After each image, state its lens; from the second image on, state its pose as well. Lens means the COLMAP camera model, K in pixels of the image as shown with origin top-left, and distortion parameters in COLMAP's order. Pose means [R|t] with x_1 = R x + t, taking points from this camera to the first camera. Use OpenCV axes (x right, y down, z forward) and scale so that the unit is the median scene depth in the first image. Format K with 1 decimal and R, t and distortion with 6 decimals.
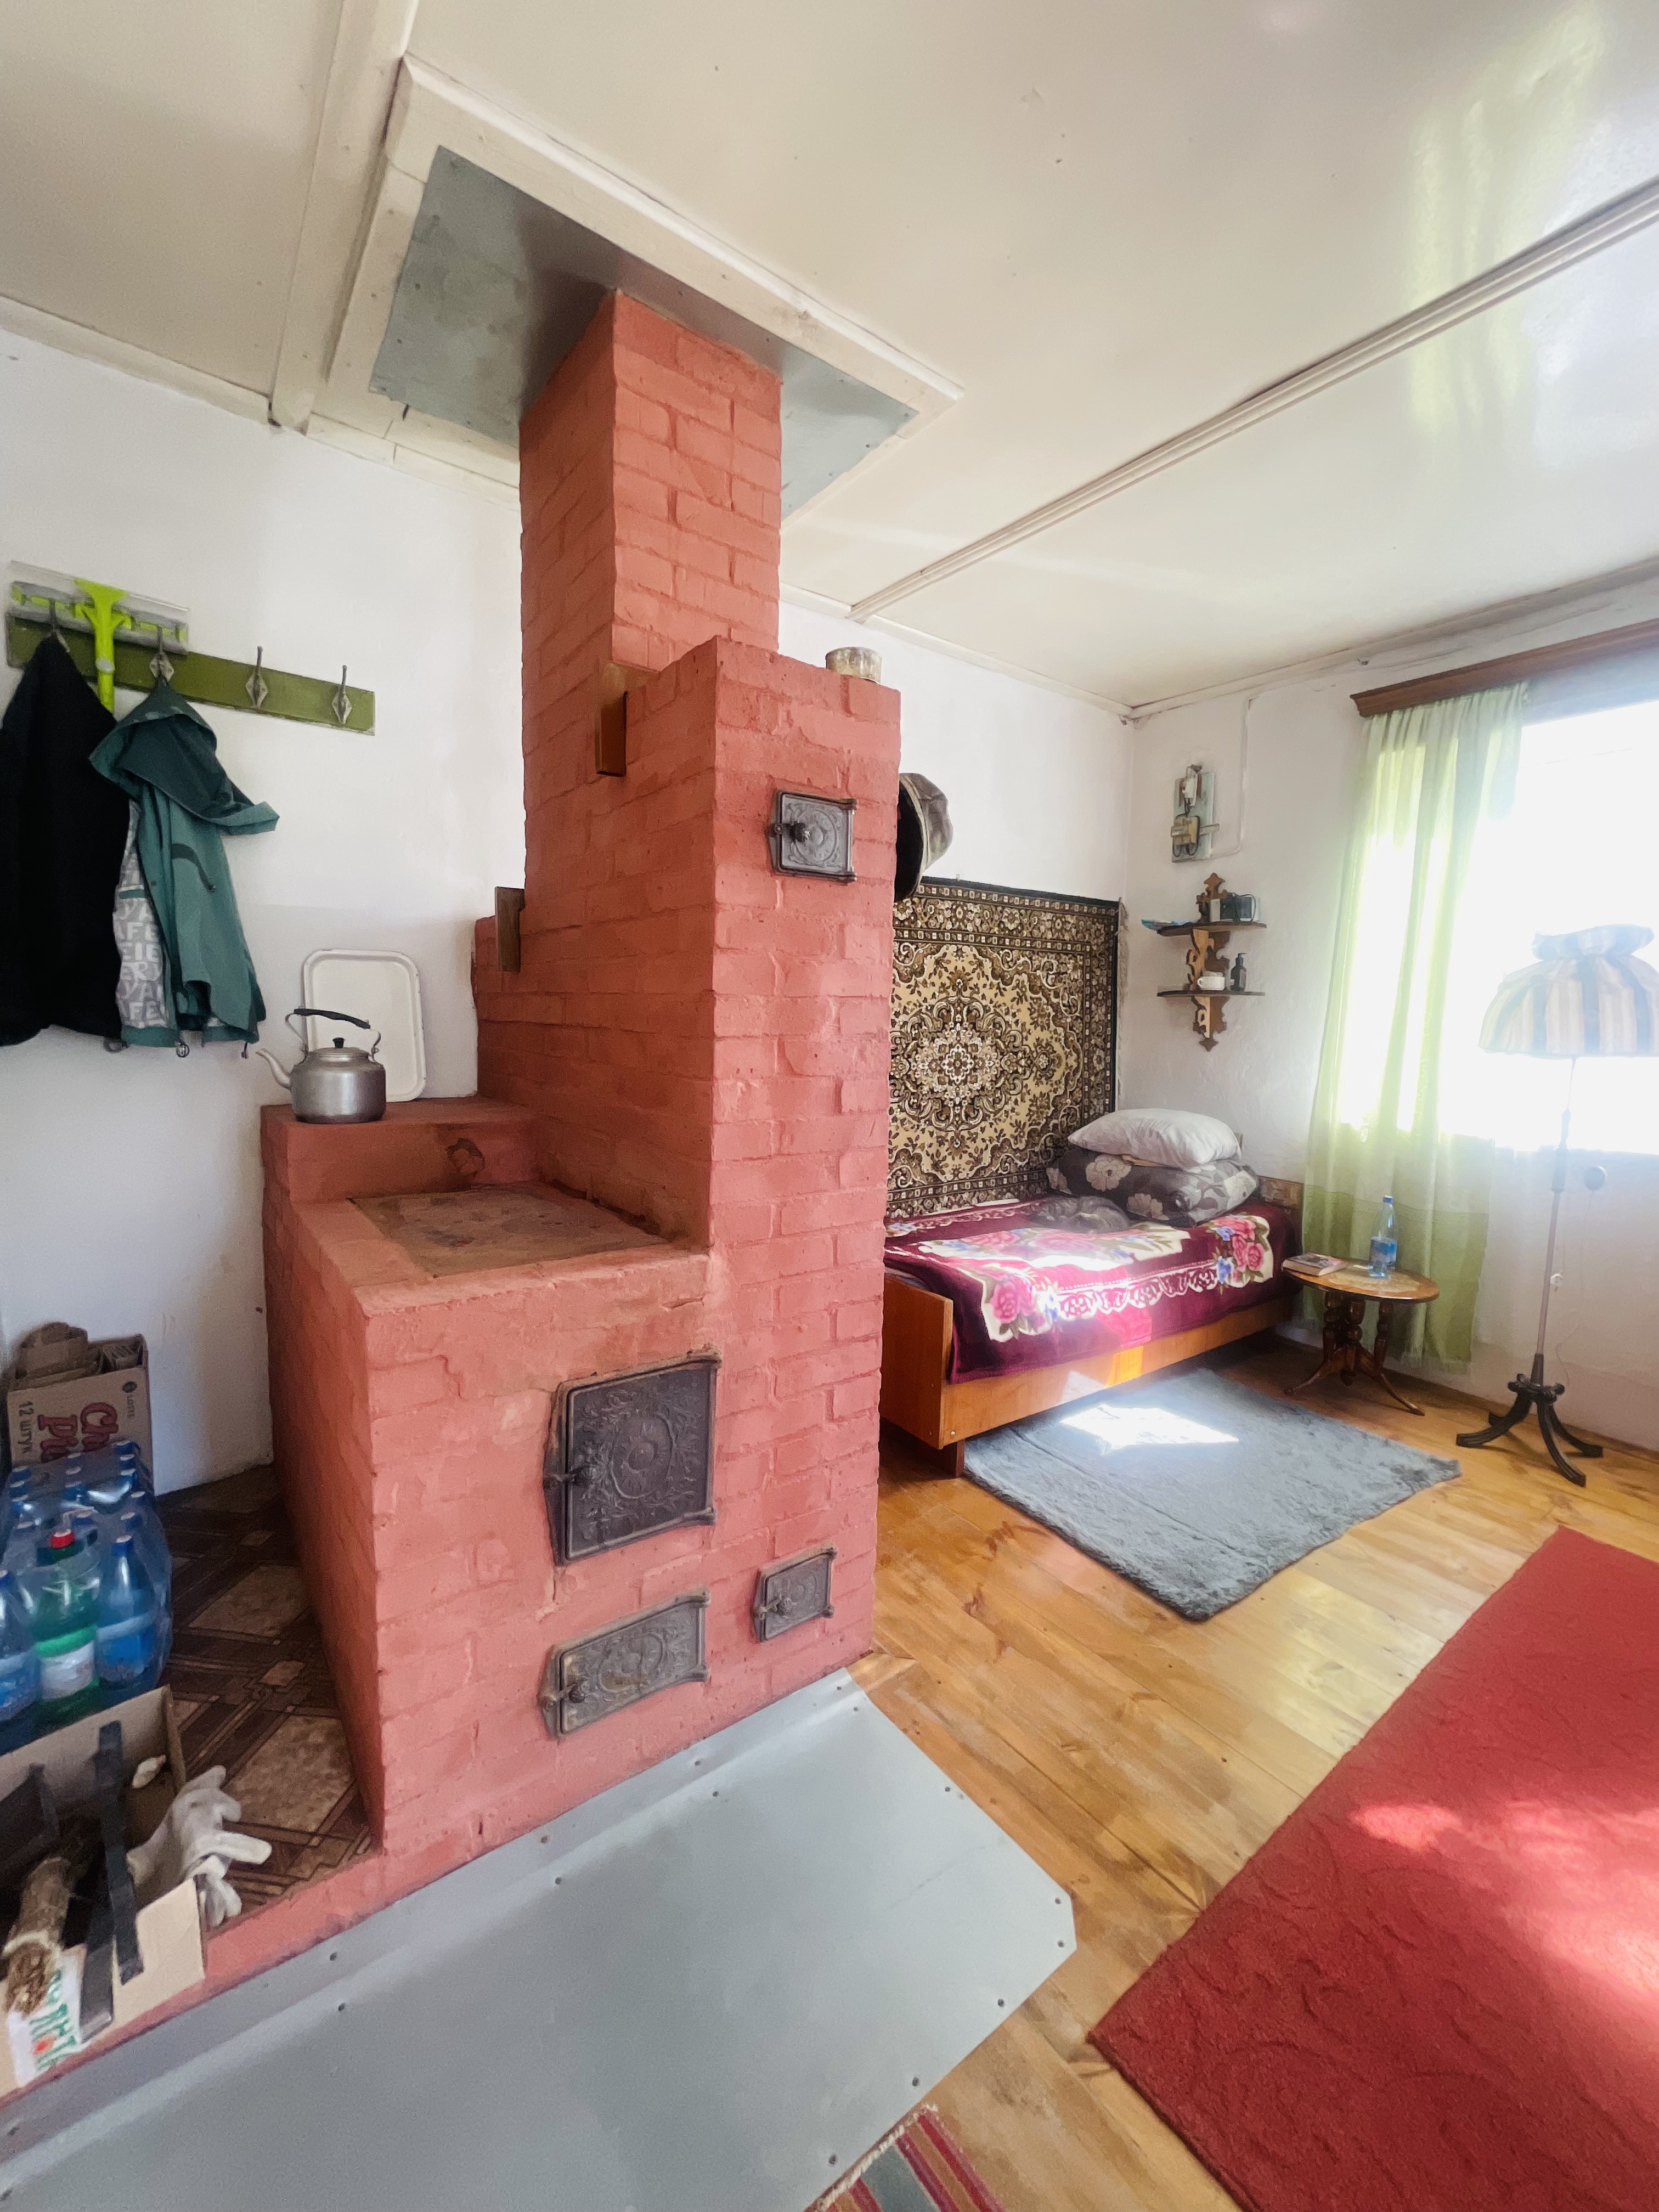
lens RADIAL K [[890.9, 0, 825.3], [0, 890.9, 1097.8], [0, 0, 1]] dist [-0.006211, 0.001386]
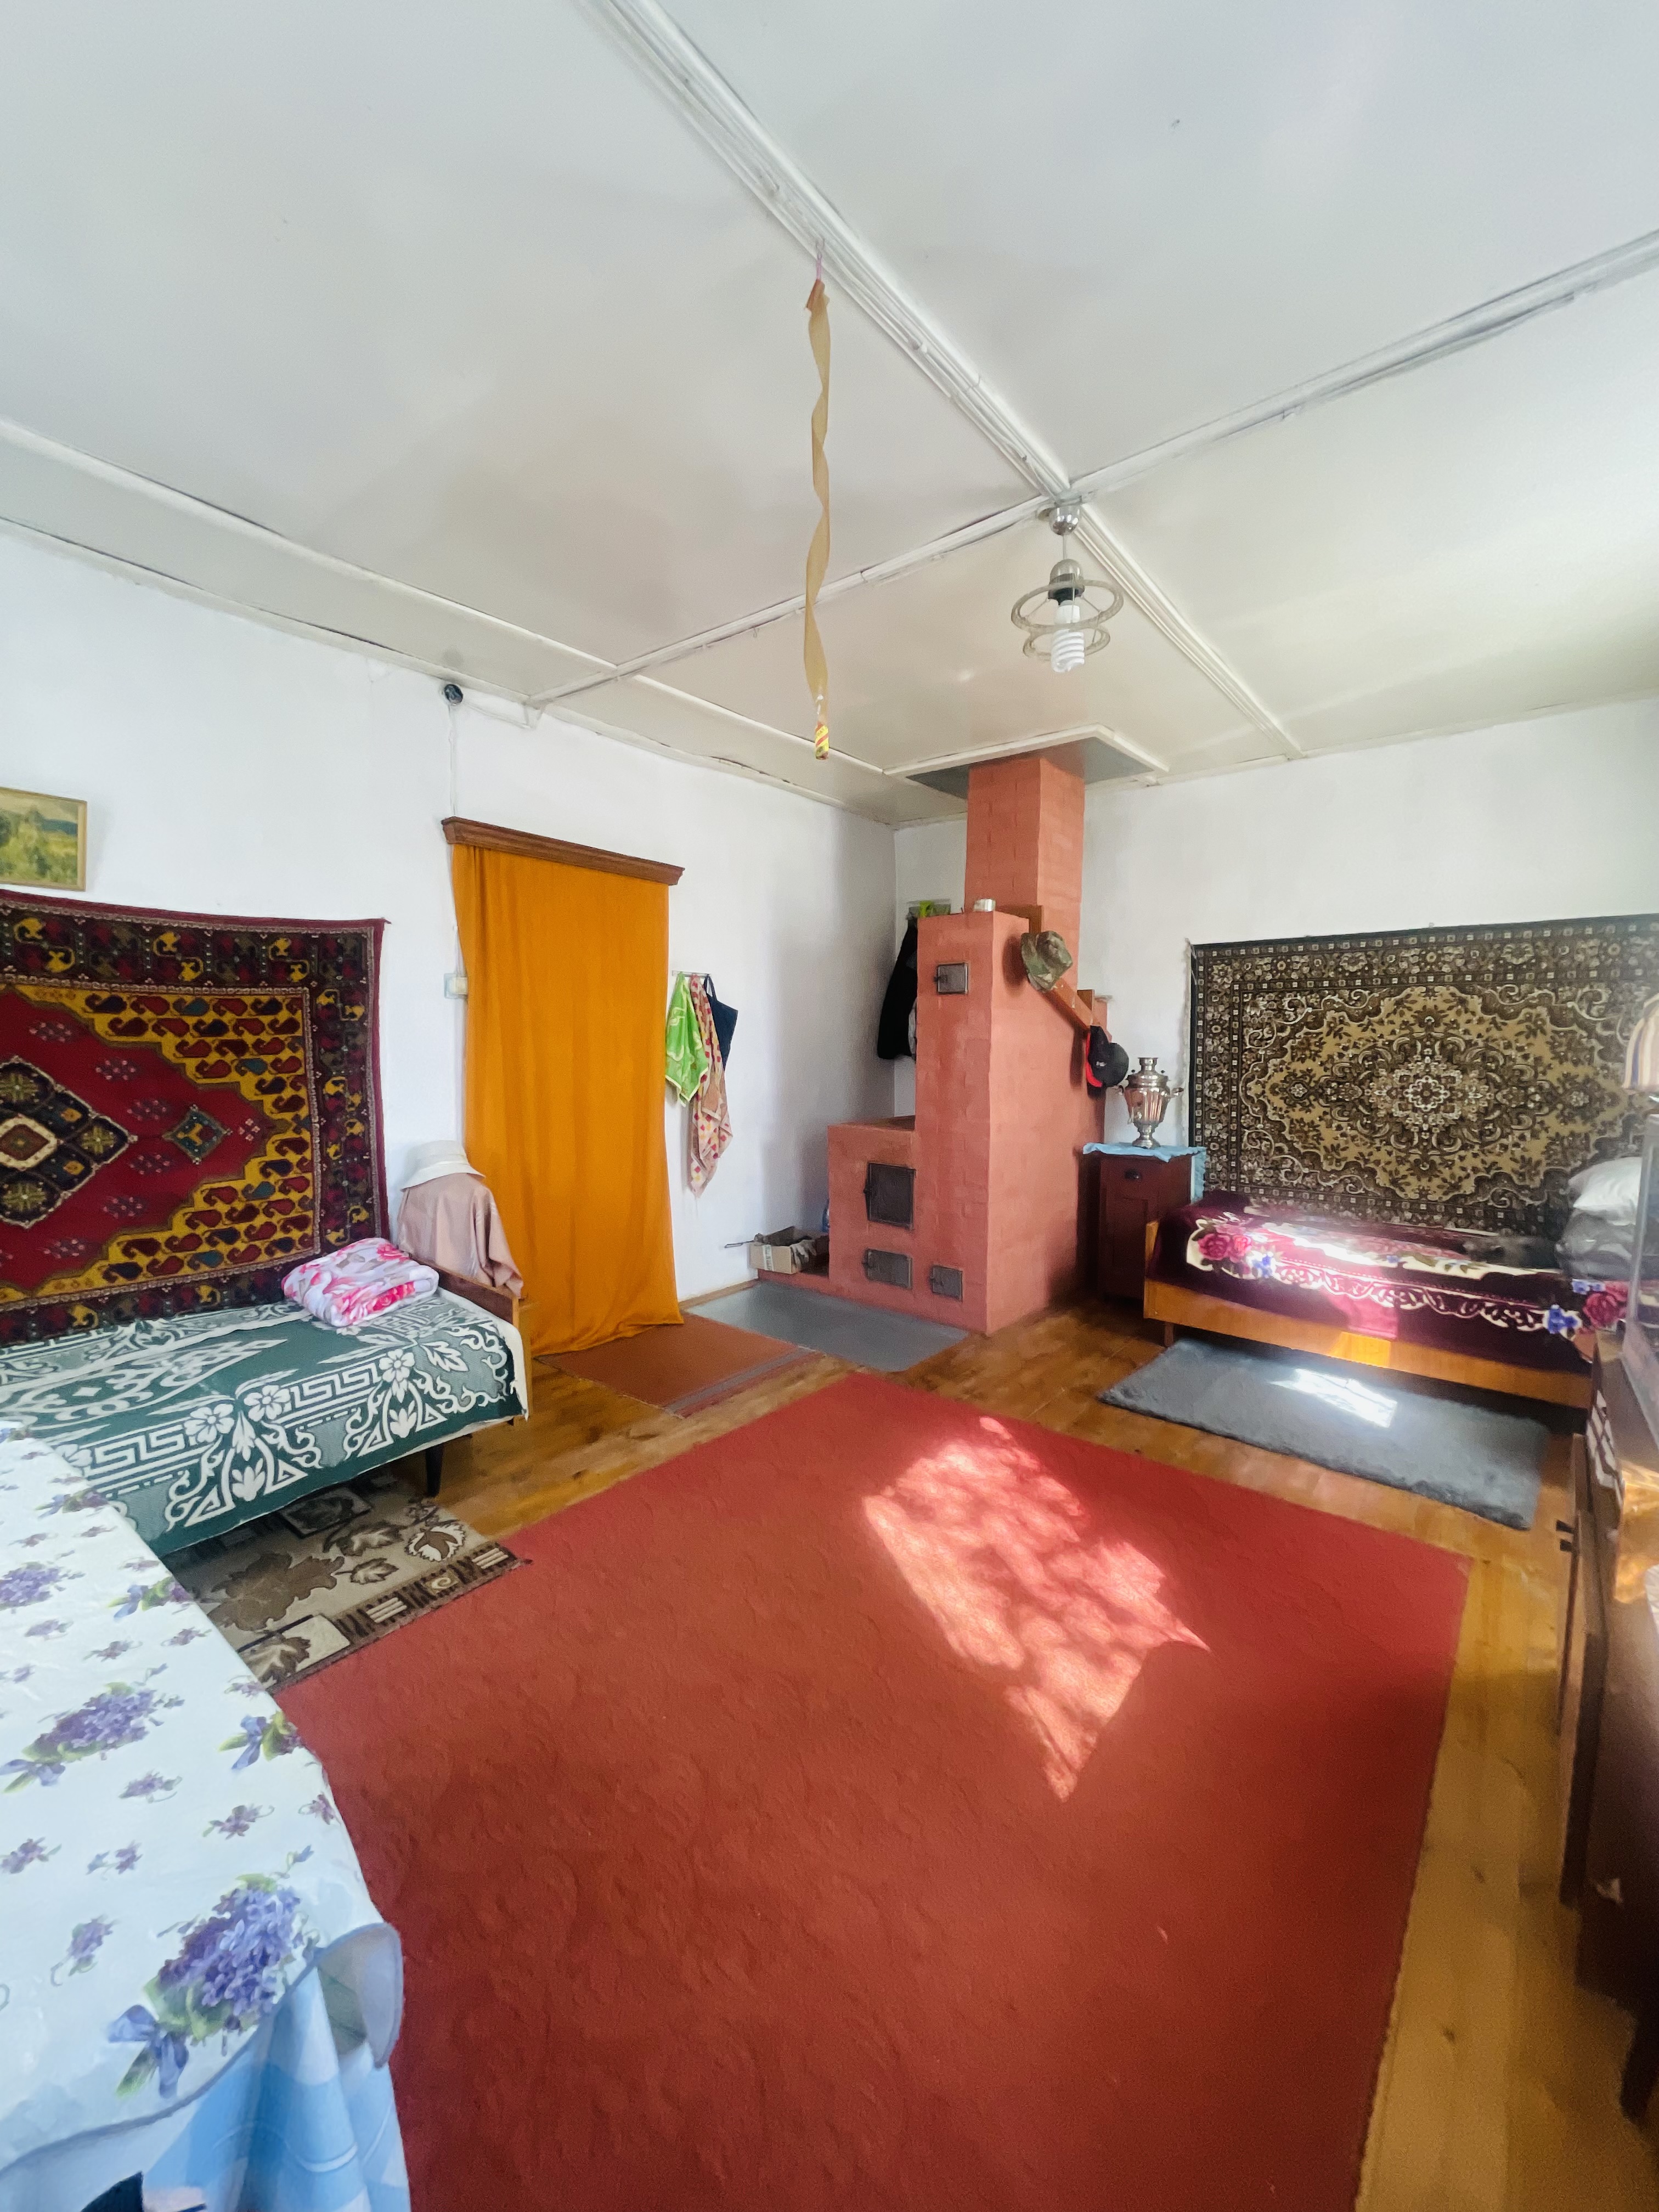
lens RADIAL K [[890.9, 0, 826.7], [0, 890.9, 1096.7], [0, 0, 1]] dist [-0.006211, 0.001386]
pose [[0.249874, 0.047297, -0.967123, 1.307195], [-0.093929, 0.995280, 0.024405, 0.011244], [0.963712, 0.084743, 0.253137, 0.008894]]
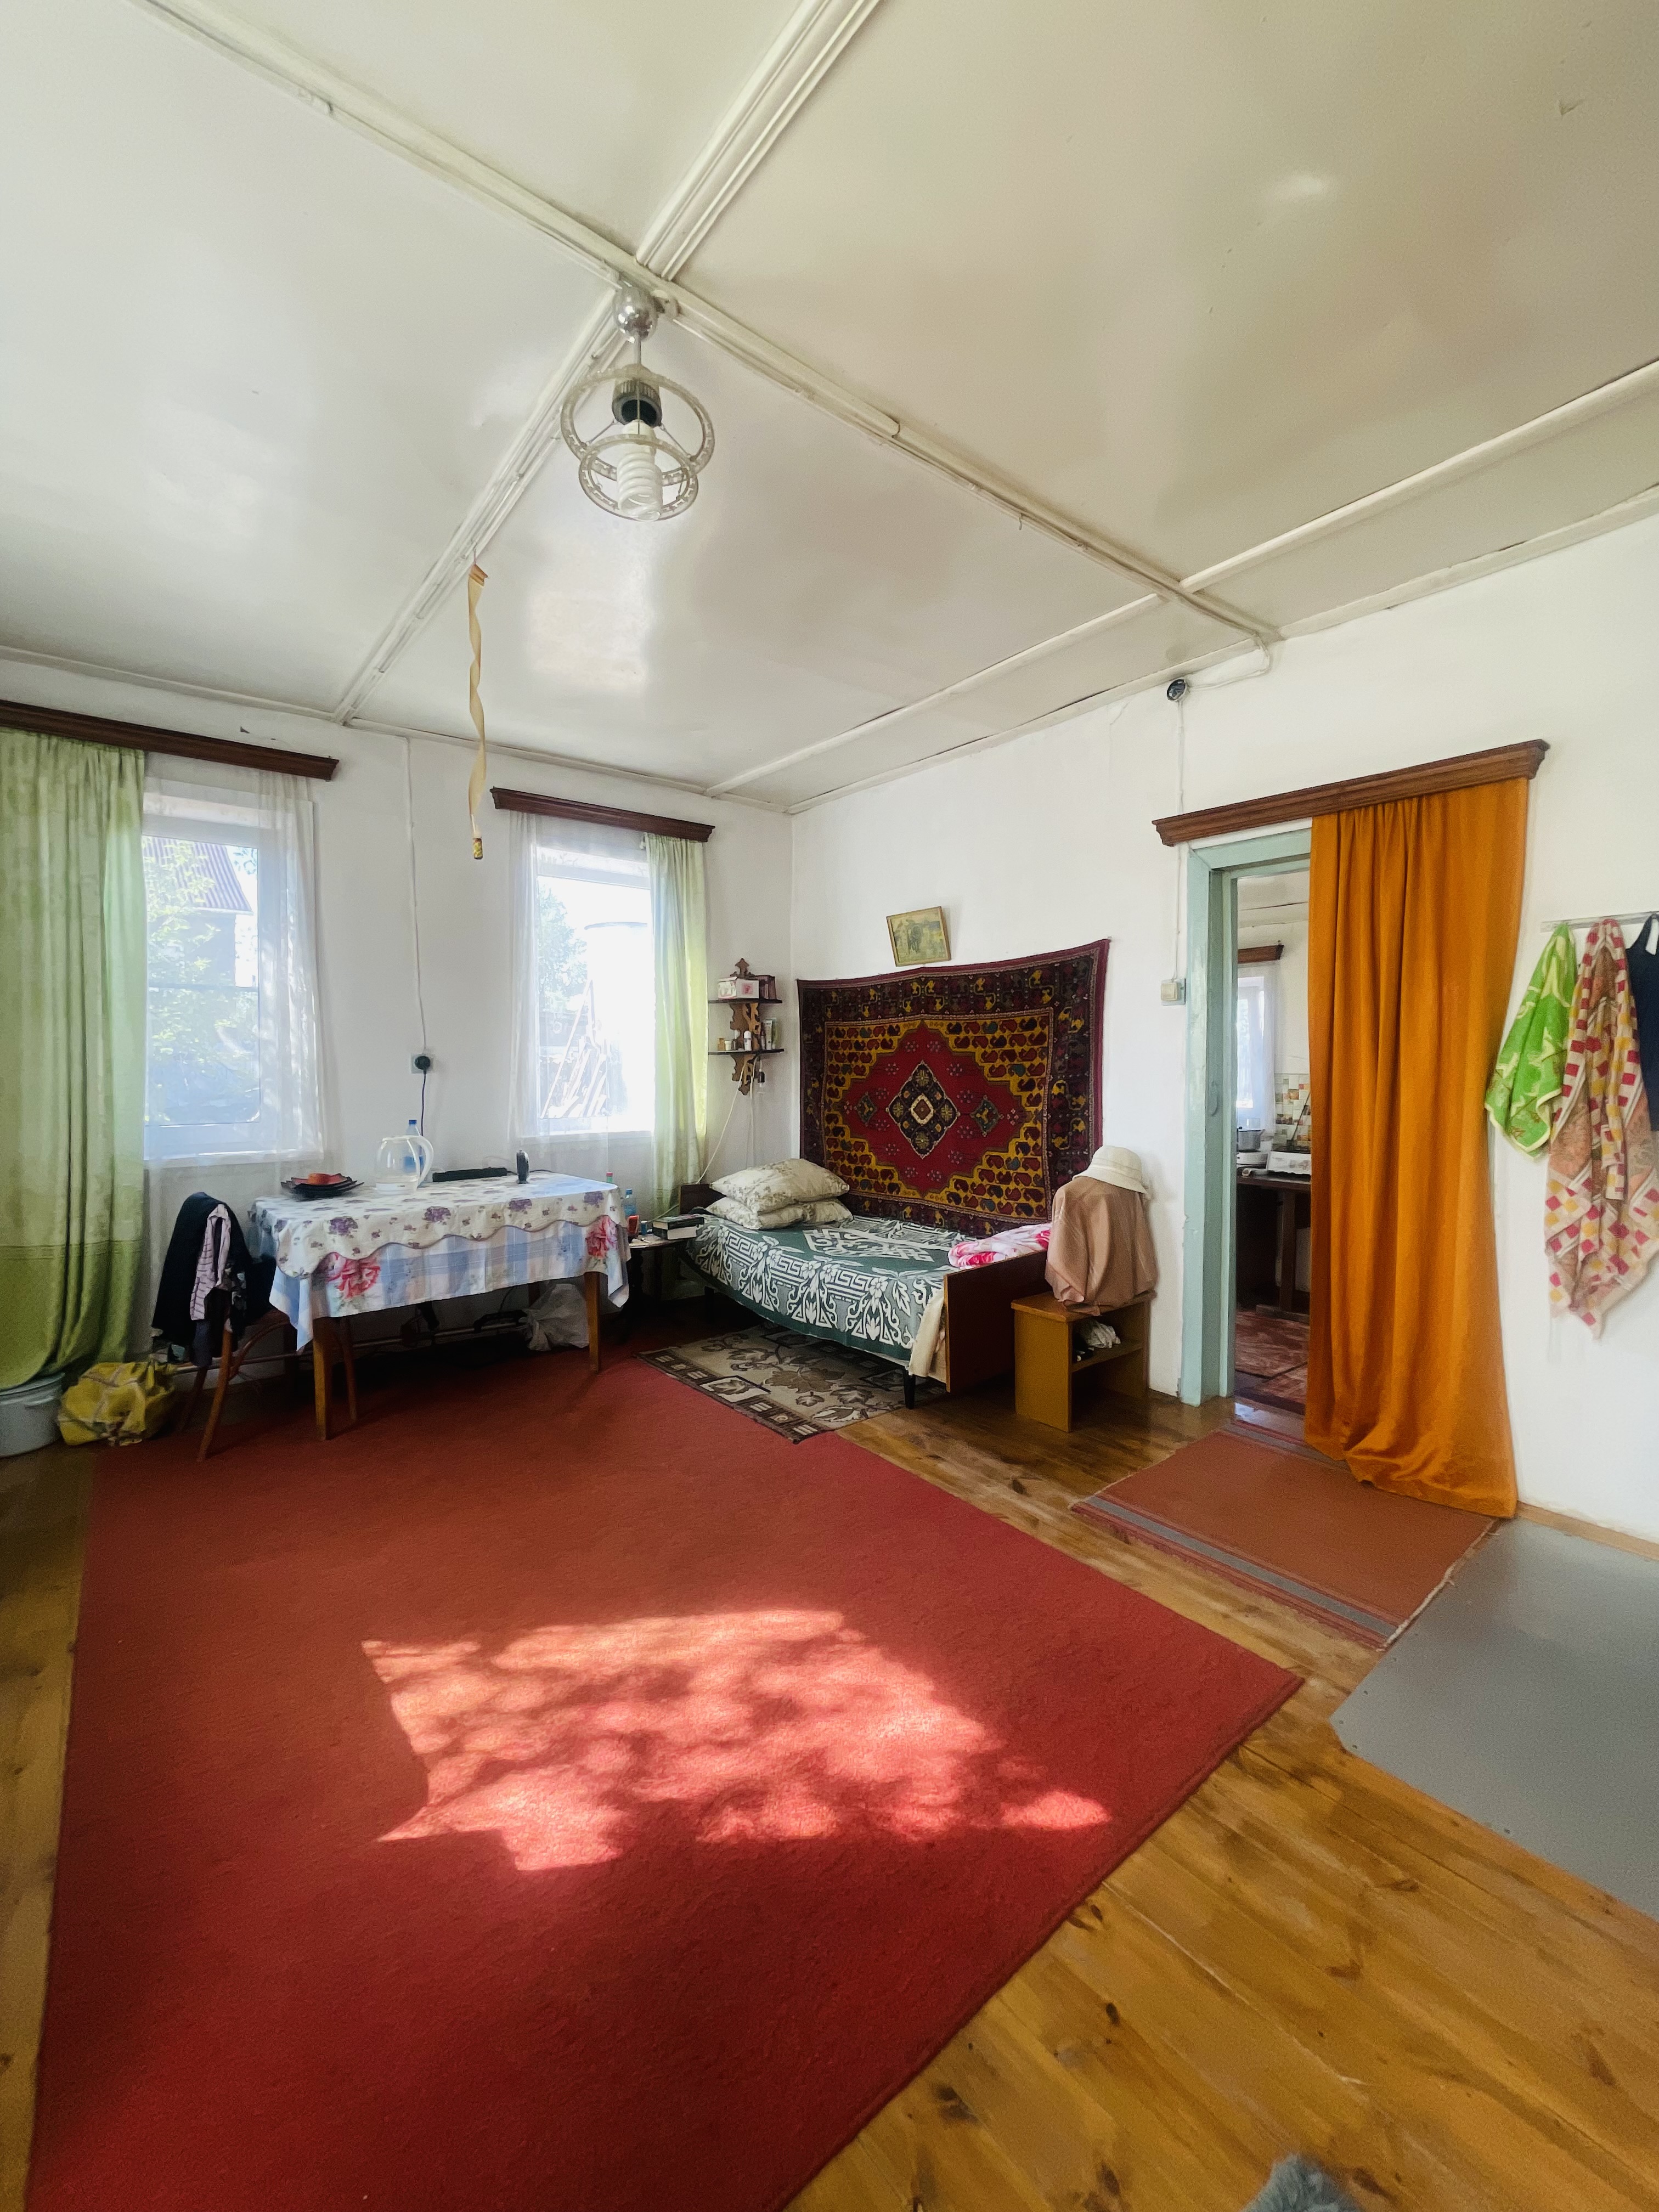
lens RADIAL K [[890.9, 0, 828.3], [0, 890.9, 1094.2], [0, 0, 1]] dist [-0.006211, 0.001386]
pose [[-0.999122, -0.014912, -0.039163, 0.497262], [-0.020060, 0.990708, 0.134521, -0.076886], [0.036793, 0.135188, -0.990137, 0.971040]]
